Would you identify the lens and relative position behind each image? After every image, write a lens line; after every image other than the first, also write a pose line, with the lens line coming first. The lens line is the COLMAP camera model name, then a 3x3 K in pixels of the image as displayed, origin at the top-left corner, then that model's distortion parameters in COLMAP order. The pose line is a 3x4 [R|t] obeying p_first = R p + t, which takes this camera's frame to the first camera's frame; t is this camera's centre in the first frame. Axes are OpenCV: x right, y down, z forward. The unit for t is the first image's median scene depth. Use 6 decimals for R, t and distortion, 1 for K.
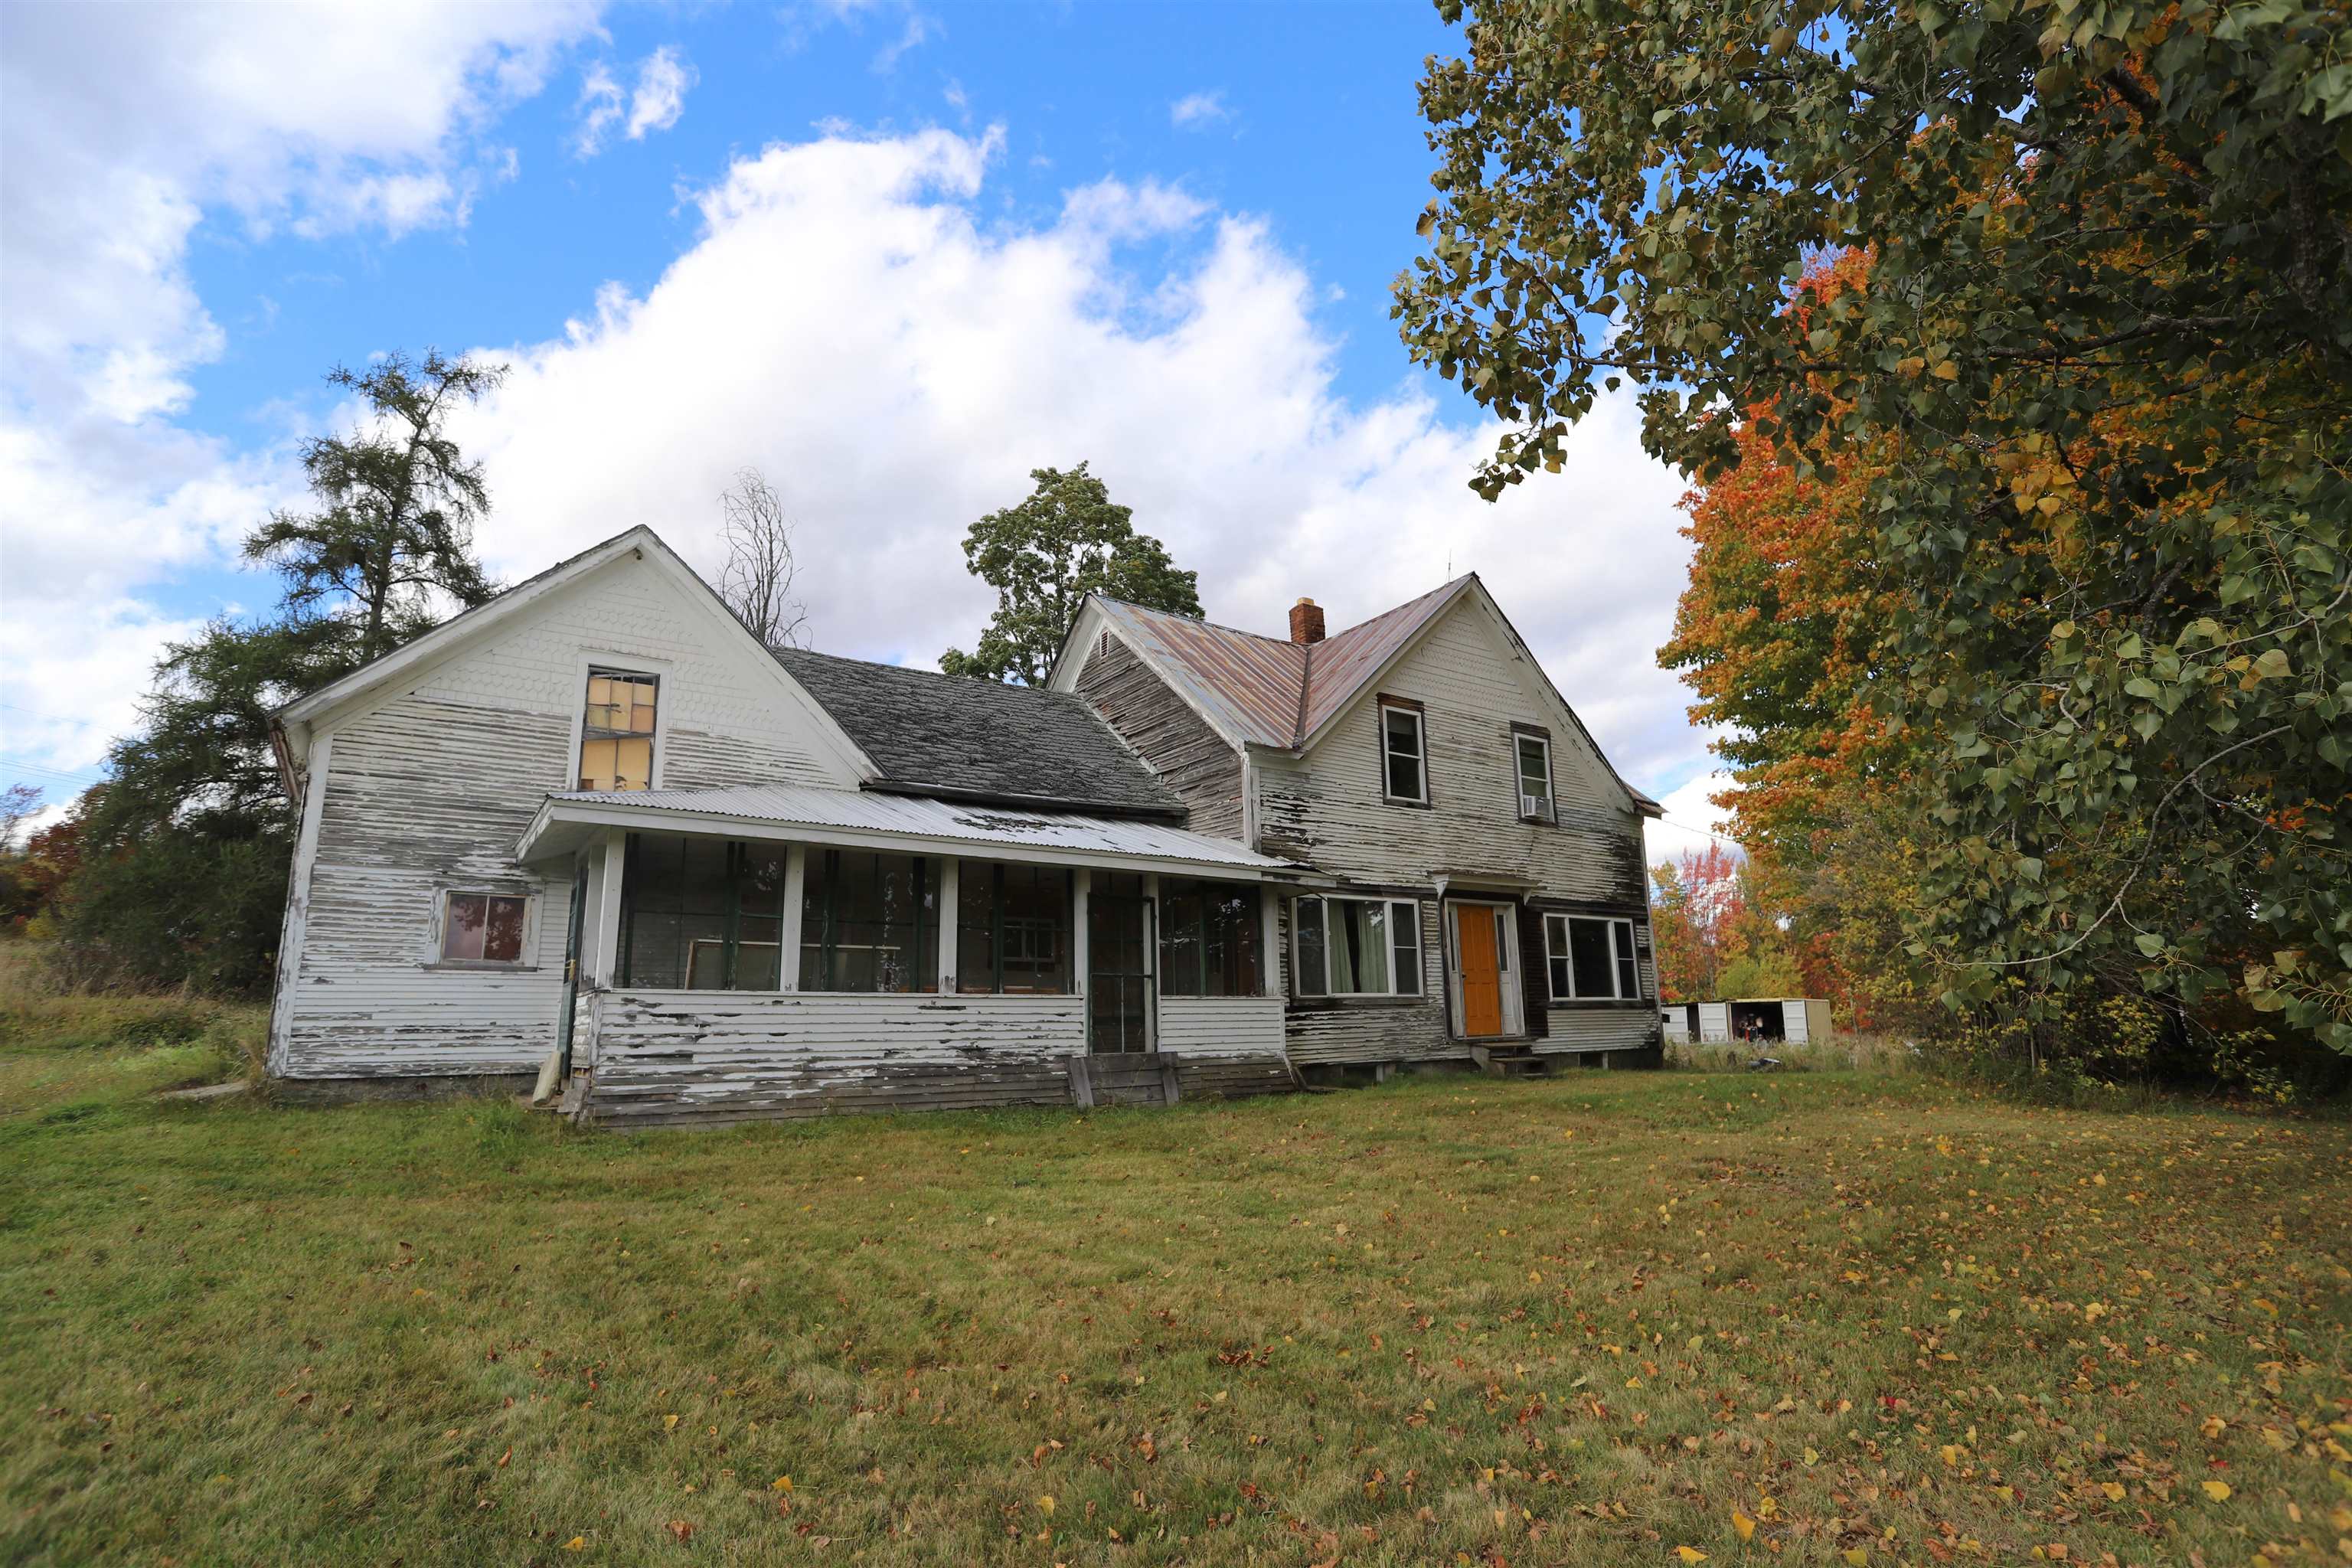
lens RADIAL K [[1132.5, 0, 1179.4], [0, 1132.5, 791.8], [0, 0, 1]] dist [-0.071271, 0.028813]
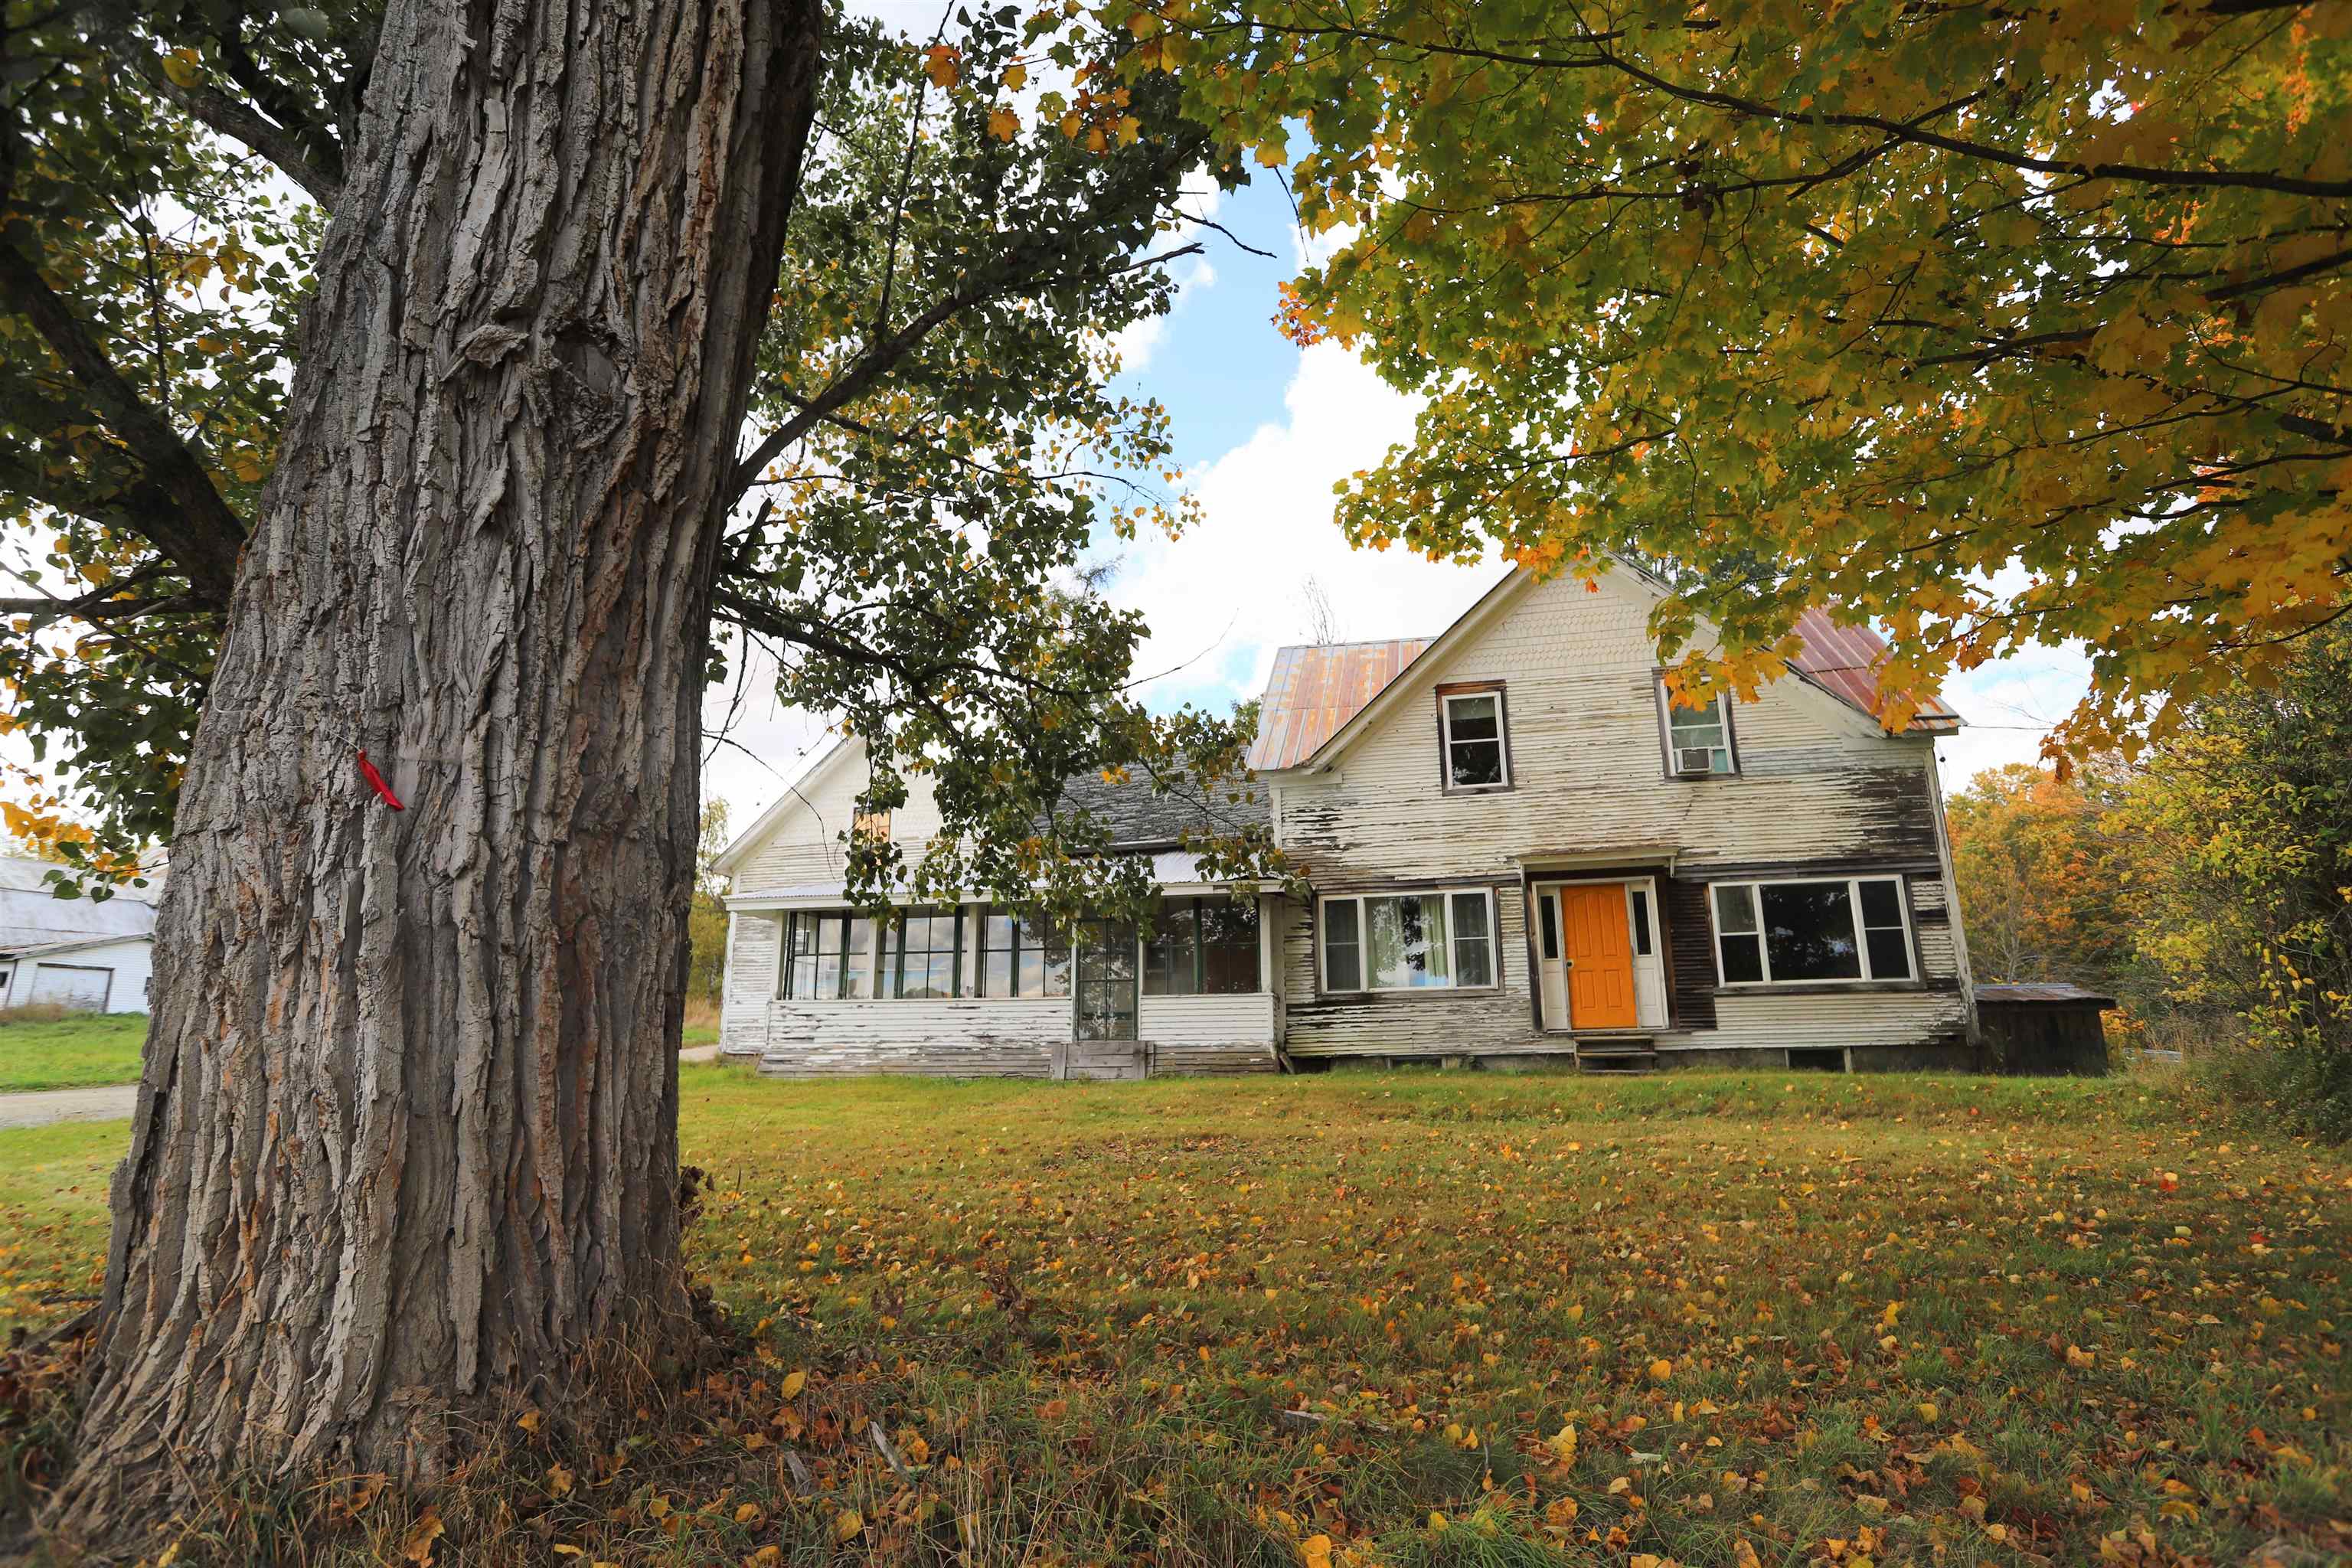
lens RADIAL K [[1132.5, 0, 1179.4], [0, 1132.5, 791.8], [0, 0, 1]] dist [-0.071271, 0.028813]
pose [[0.667064, -0.156903, -0.728290, 0.742455], [0.153217, 0.985567, -0.071995, 0.042579], [0.729075, -0.063561, 0.681476, 0.150741]]
